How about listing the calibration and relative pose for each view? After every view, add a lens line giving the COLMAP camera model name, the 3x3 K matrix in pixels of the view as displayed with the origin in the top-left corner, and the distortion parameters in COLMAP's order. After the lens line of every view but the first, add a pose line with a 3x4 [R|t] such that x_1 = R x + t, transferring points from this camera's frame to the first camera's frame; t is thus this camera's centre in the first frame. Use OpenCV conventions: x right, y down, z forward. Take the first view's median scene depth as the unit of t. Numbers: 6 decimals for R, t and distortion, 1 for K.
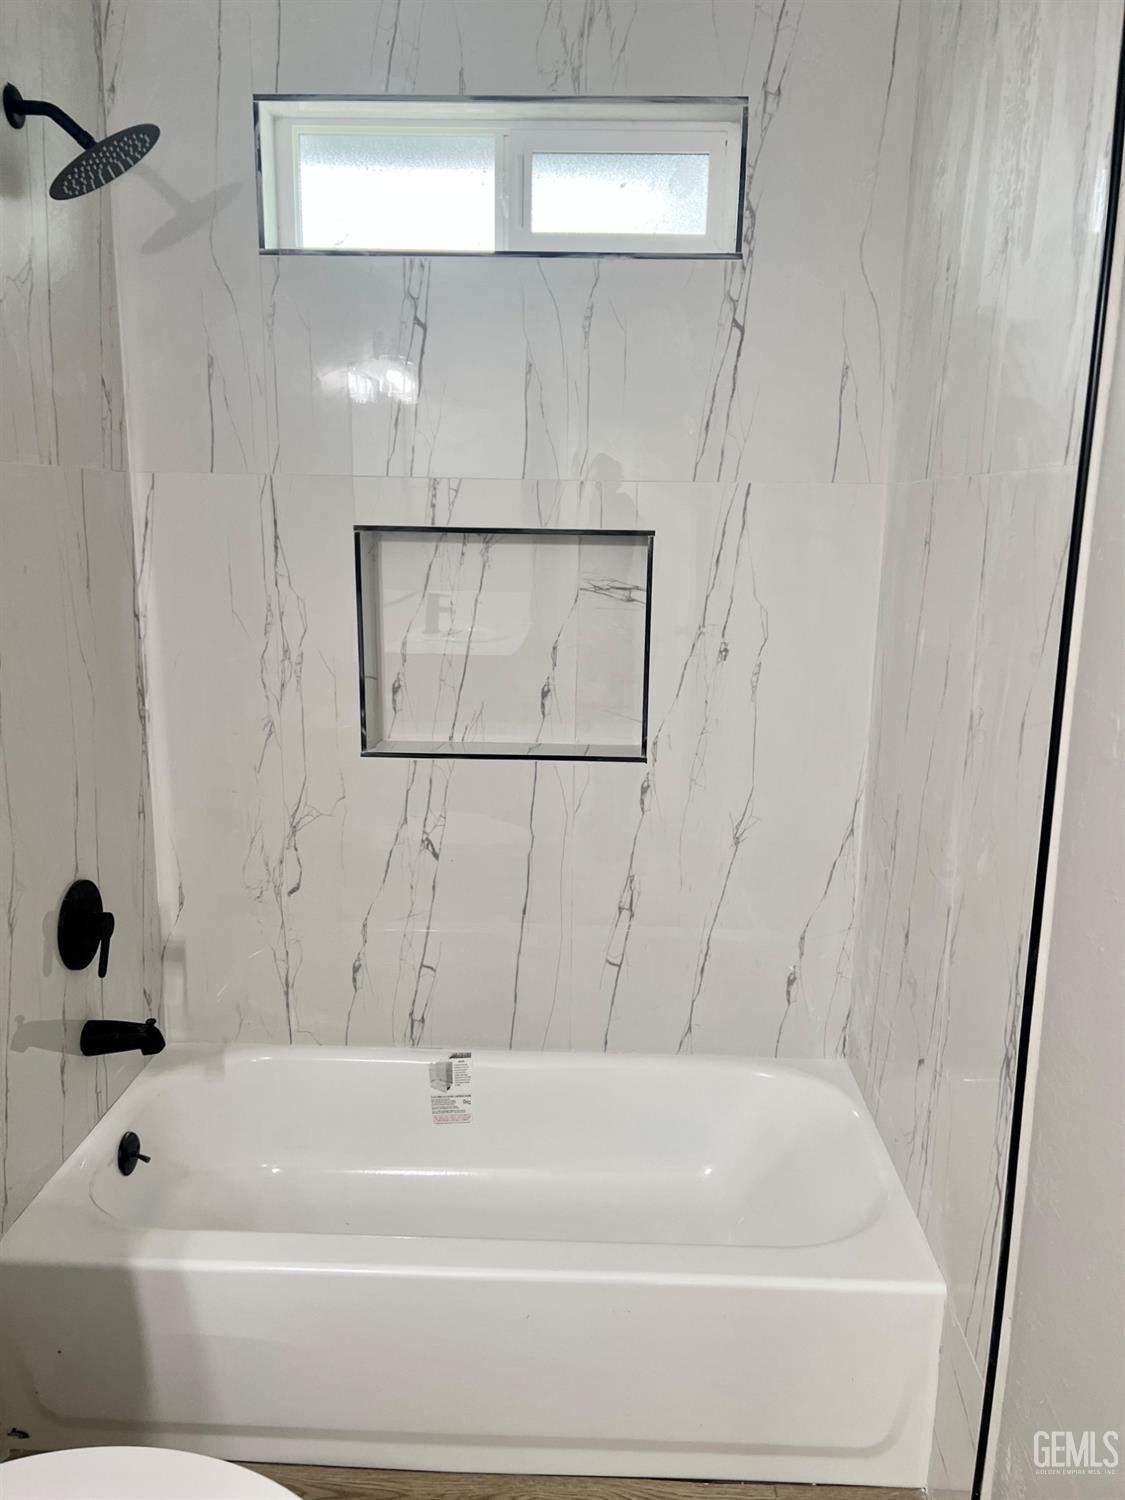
lens RADIAL K [[1117.7, 0, 558.1], [0, 1117.7, 746.2], [0, 0, 1]] dist [0.056146, -0.011177]
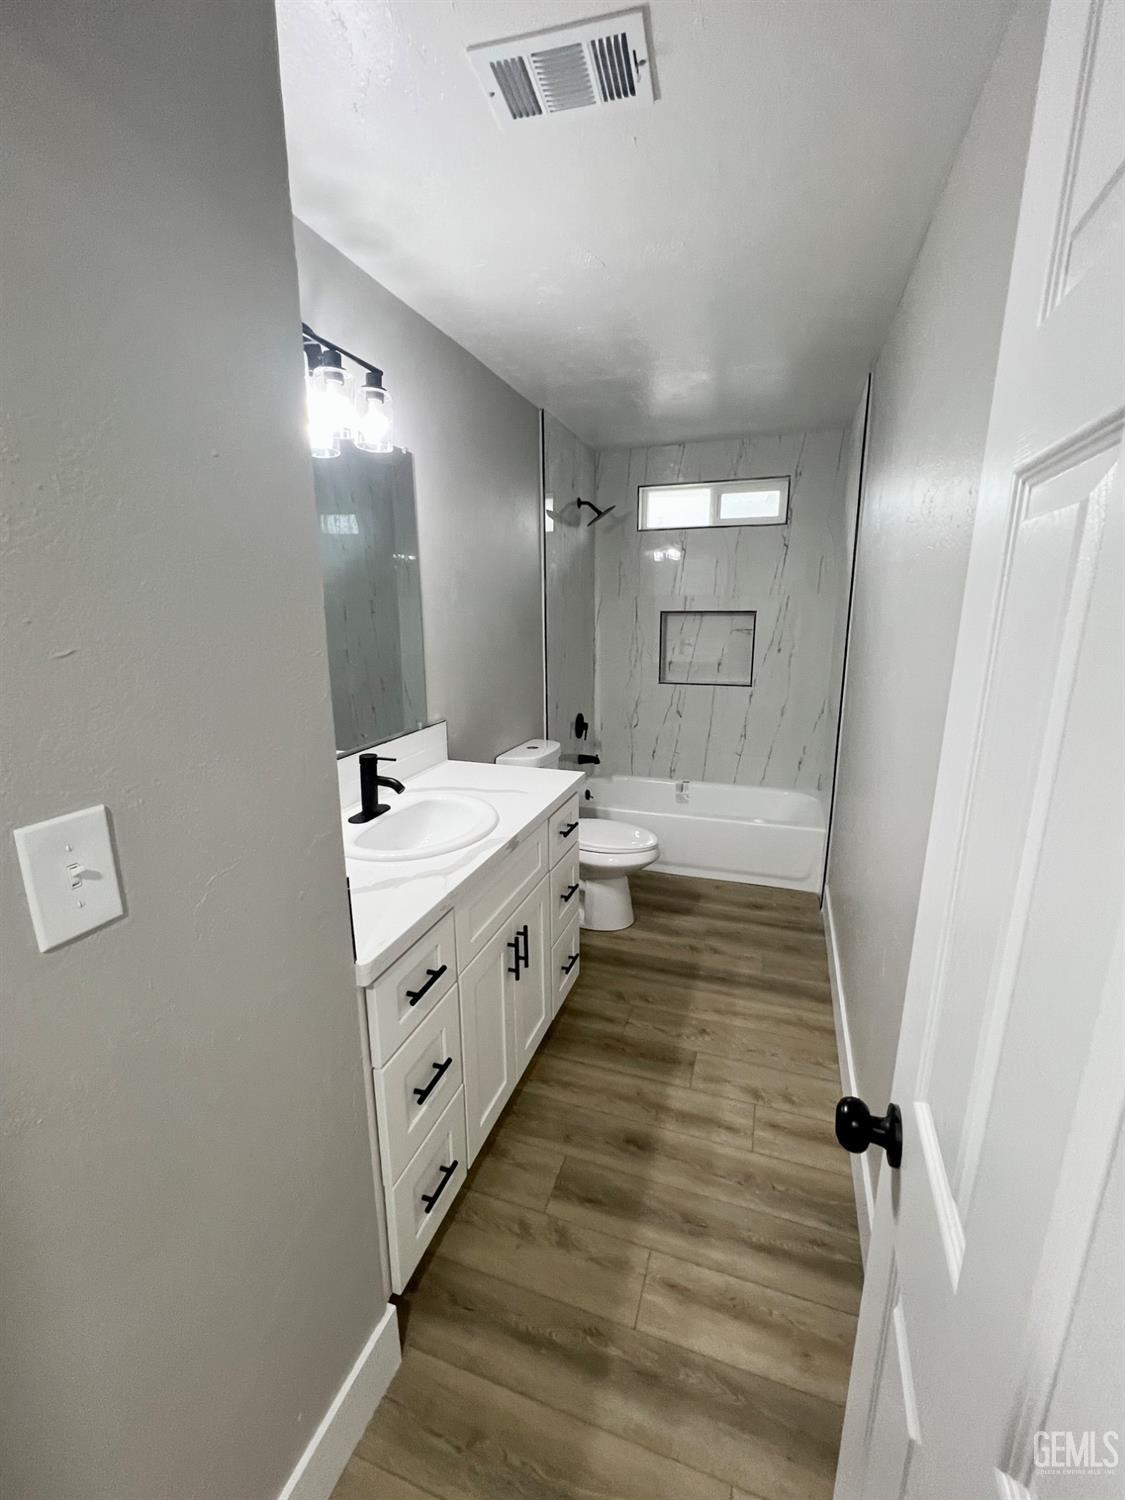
lens RADIAL K [[613.0, 0, 568.1], [0, 613.0, 745.0], [0, 0, 1]] dist [0.003059, 0.000003]
pose [[0.957768, 0.044601, -0.284063, 0.082016], [-0.039212, 0.998927, 0.024632, 0.152458], [0.284857, -0.012453, 0.958489, -0.758335]]
